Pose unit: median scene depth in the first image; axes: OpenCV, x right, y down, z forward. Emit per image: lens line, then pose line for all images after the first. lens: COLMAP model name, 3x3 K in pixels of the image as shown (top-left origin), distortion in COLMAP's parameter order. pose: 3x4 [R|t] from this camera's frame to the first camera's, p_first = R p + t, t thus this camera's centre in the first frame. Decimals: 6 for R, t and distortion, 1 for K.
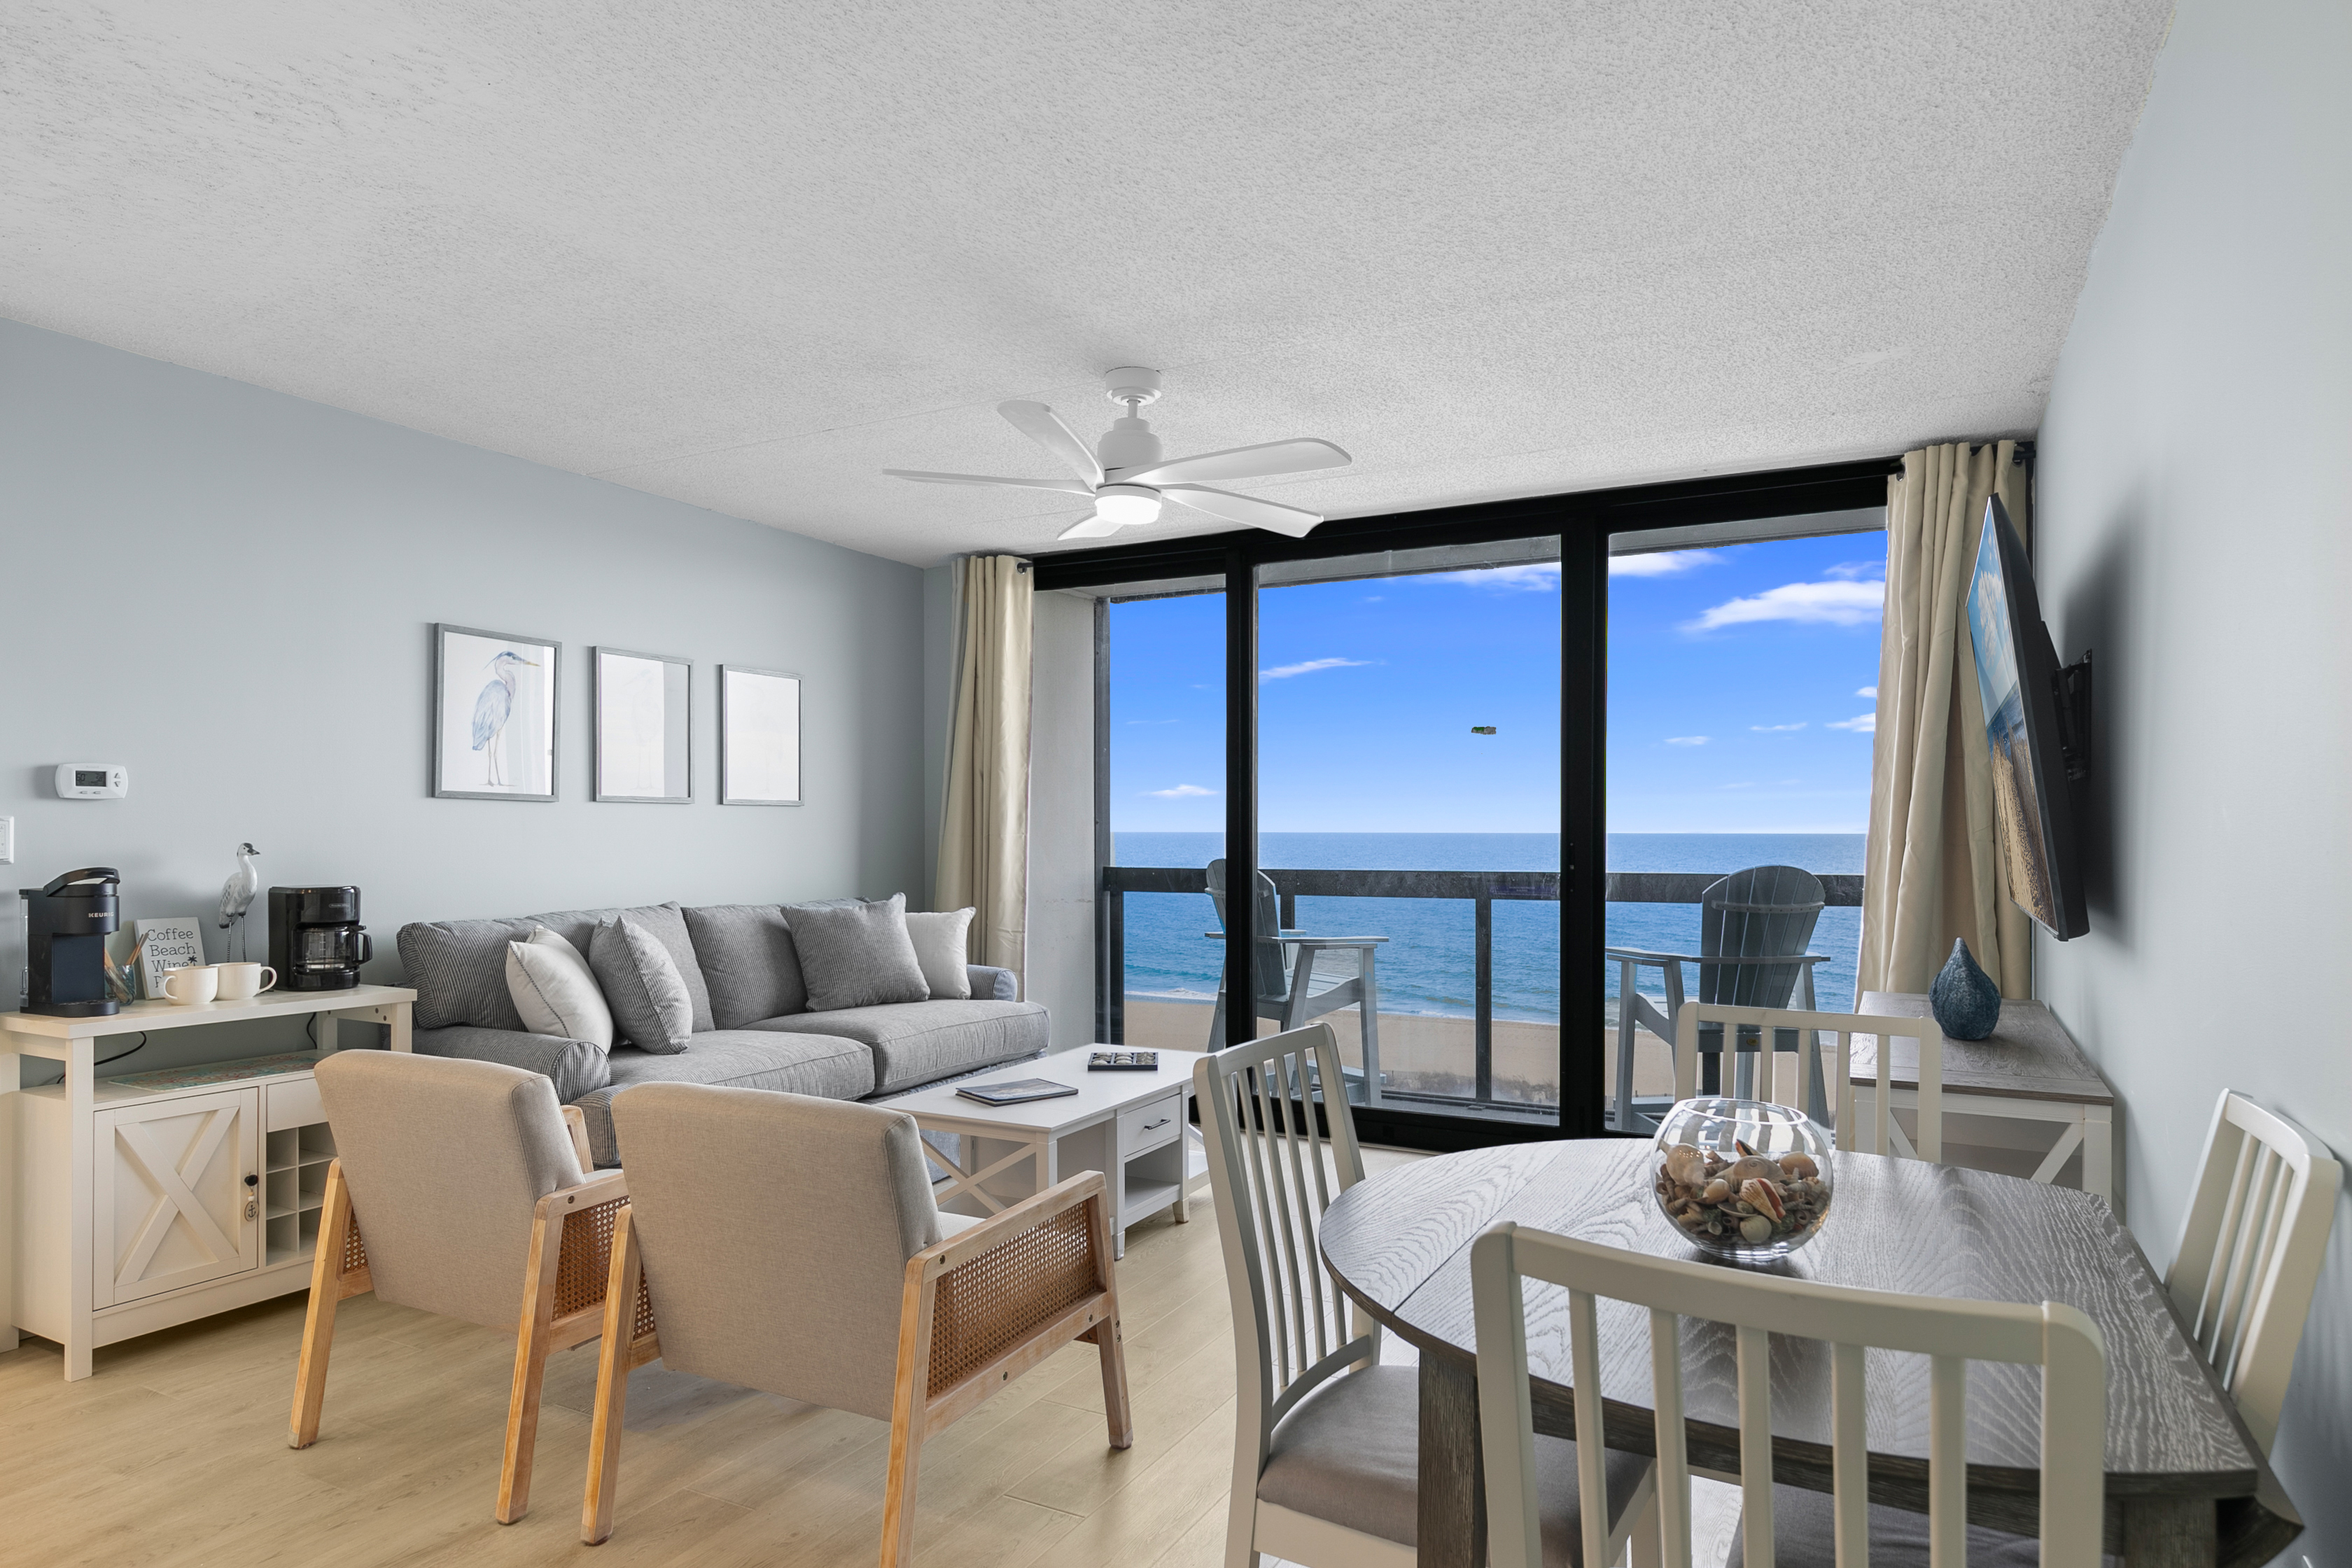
lens RADIAL K [[1346.4, 0, 1173.5], [0, 1346.4, 814.7], [0, 0, 1]] dist [0.001419, -0.000179]
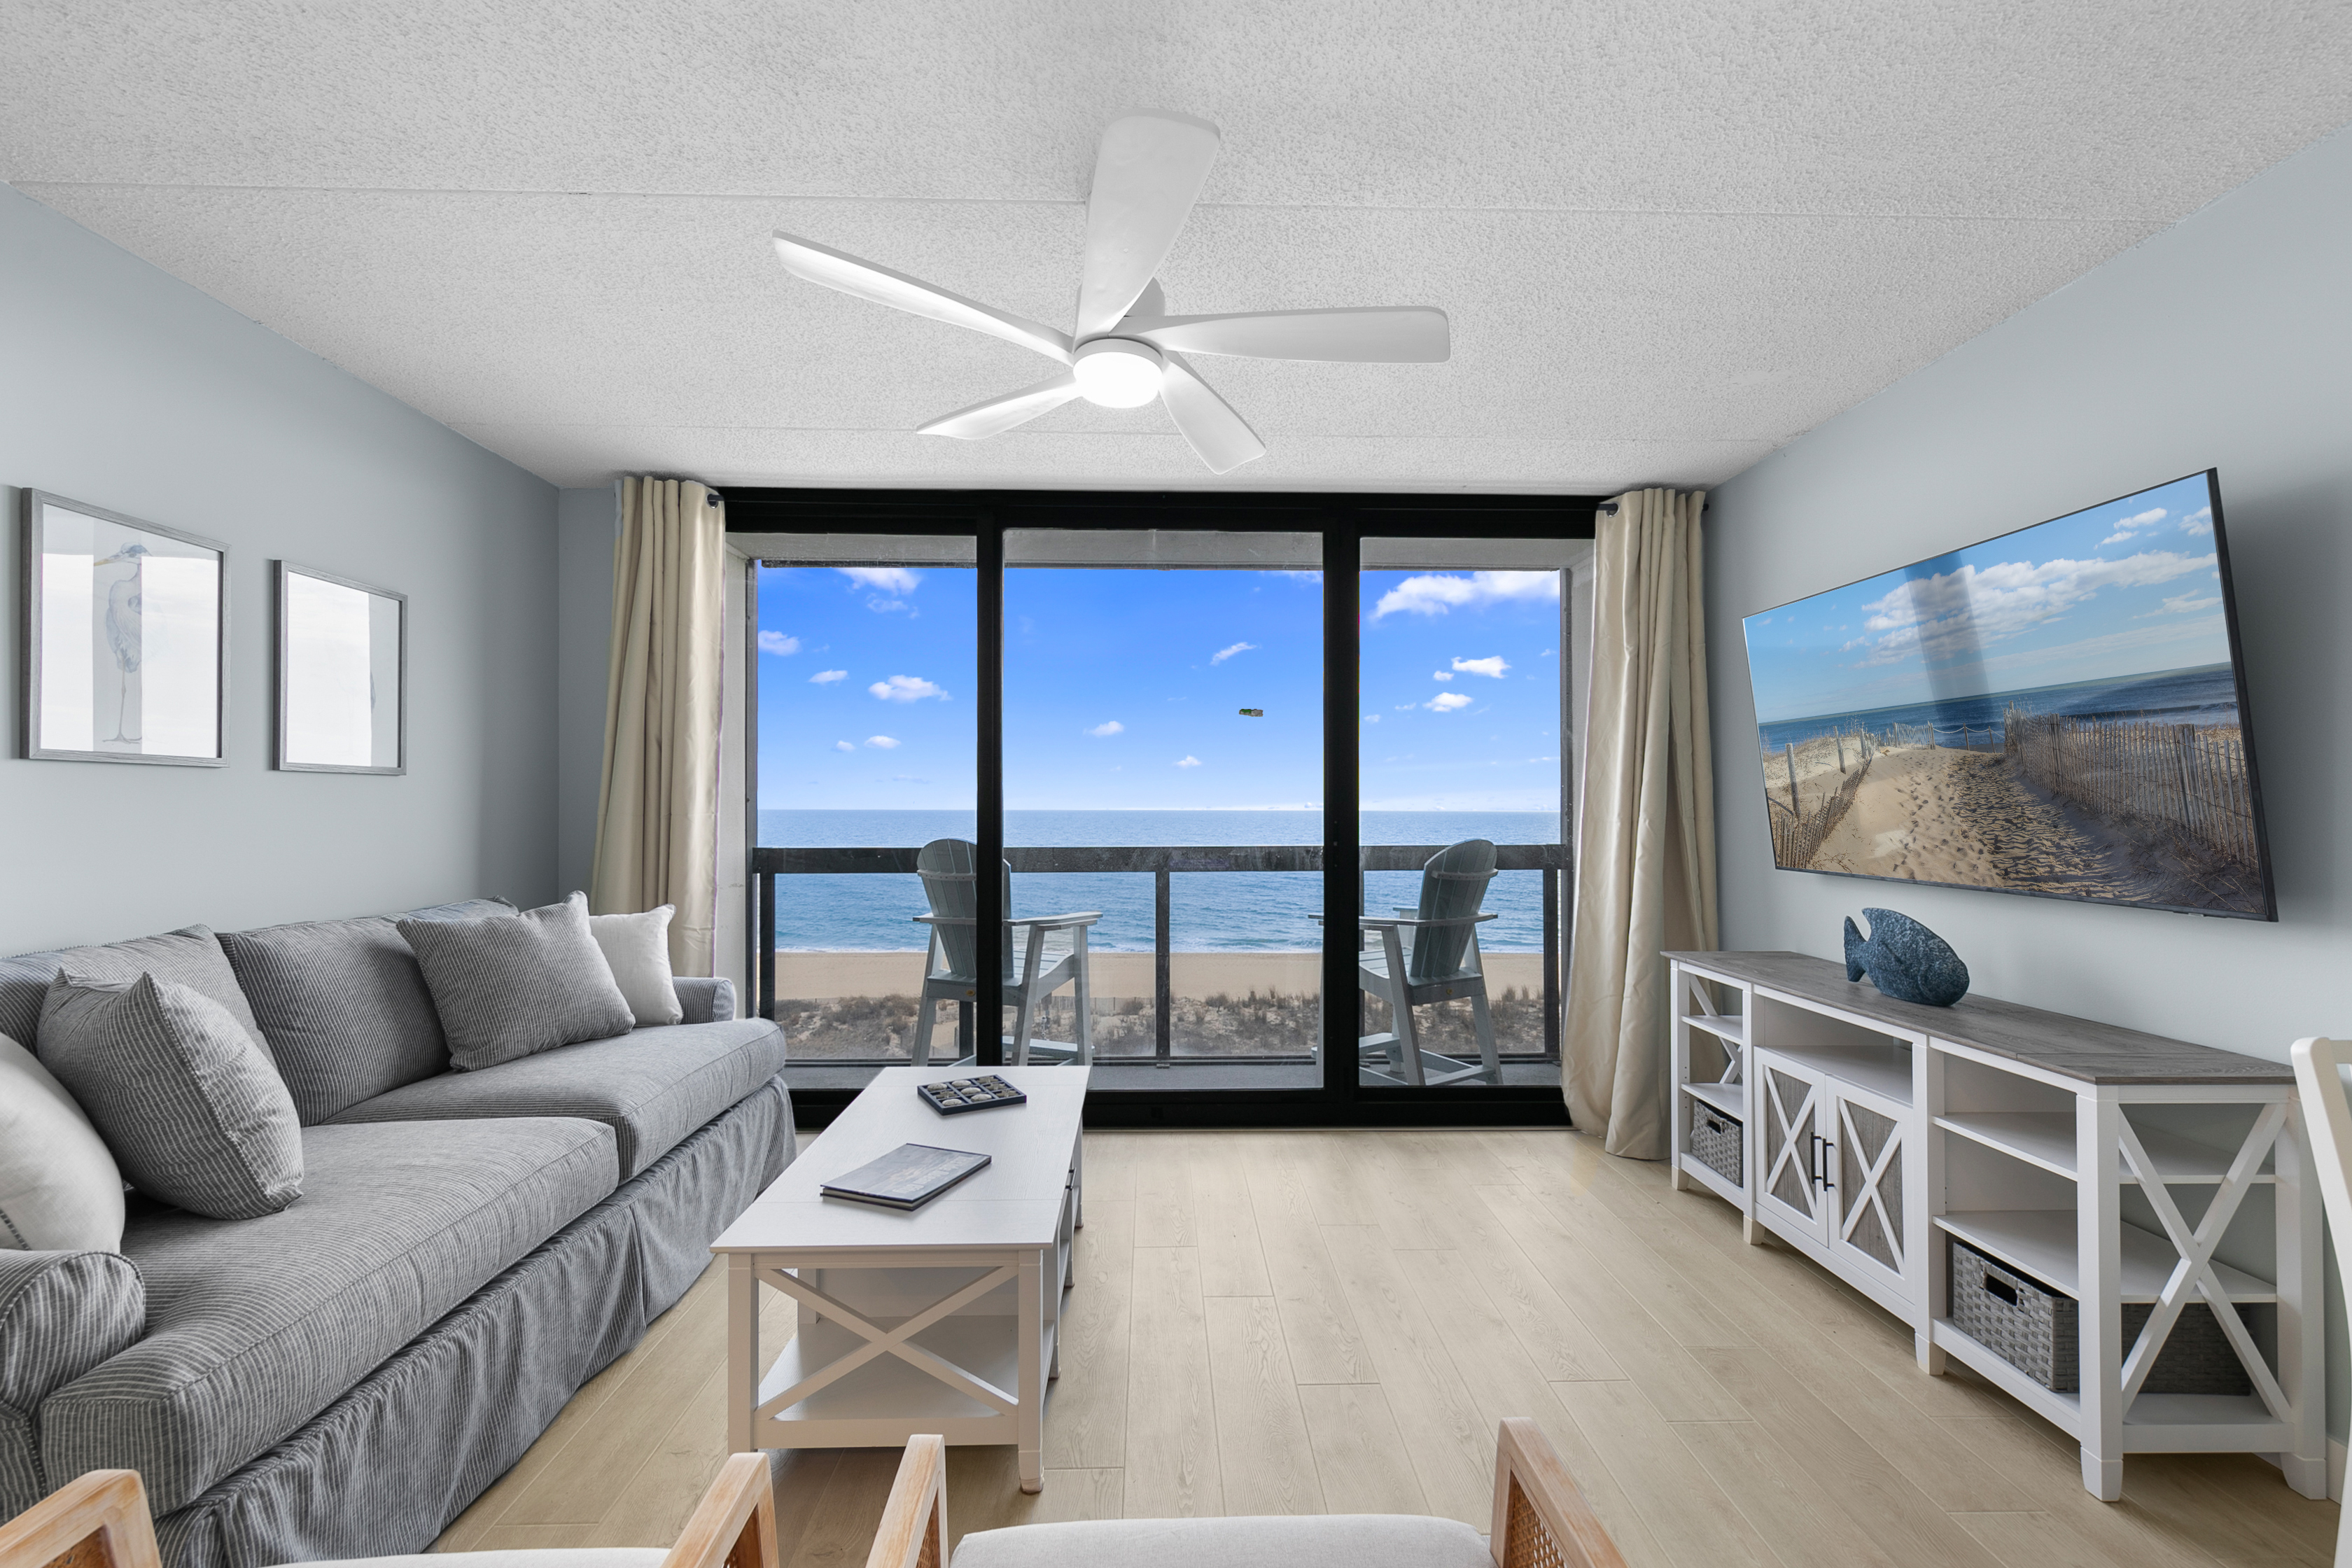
lens RADIAL K [[1000.0, 0, 1172.7], [0, 1000.0, 778.1], [0, 0, 1]] dist [0.004870, -0.000303]
pose [[0.865686, 0.014054, 0.500390, -0.205120], [-0.004639, 0.999788, -0.020055, 0.004450], [-0.500566, 0.015040, 0.865568, 0.359539]]
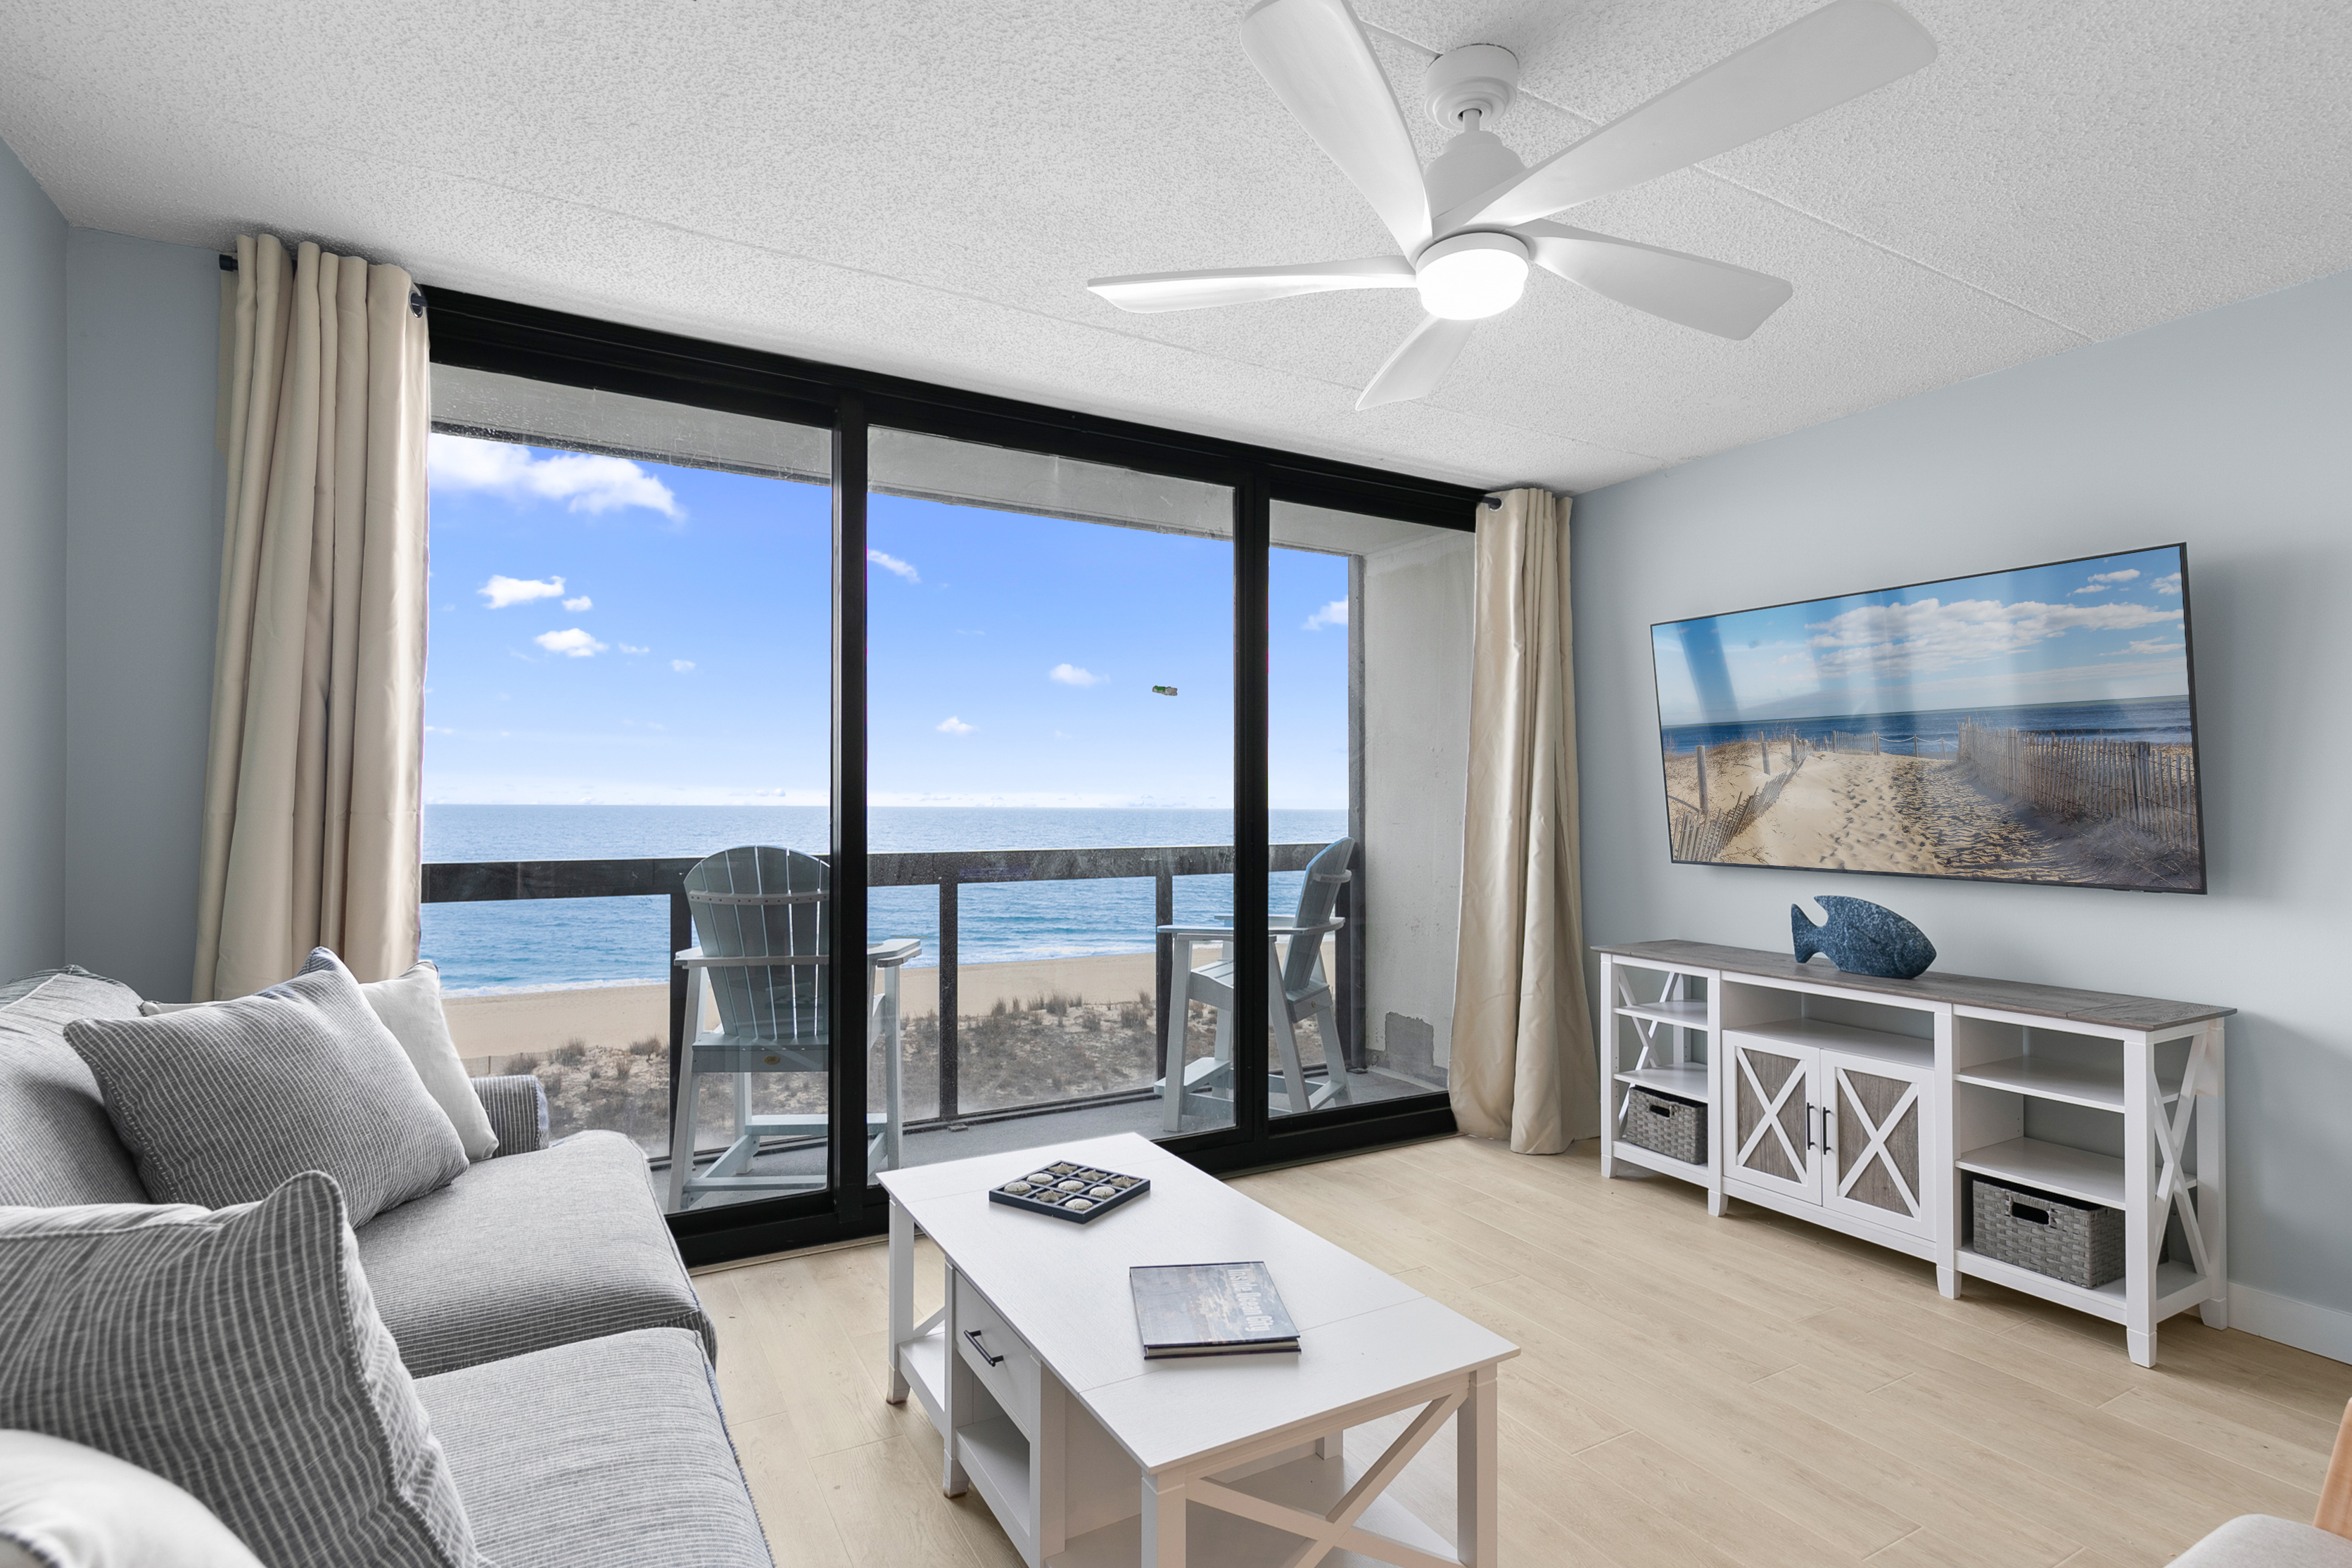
lens RADIAL K [[1146.0, 0, 1176.1], [0, 1146.0, 767.0], [0, 0, 1]] dist [0.009524, -0.001790]
pose [[0.523091, 0.027399, 0.851836, -0.393922], [-0.011842, 0.999620, -0.024880, 0.006075], [-0.852195, 0.002927, 0.523217, 0.597811]]
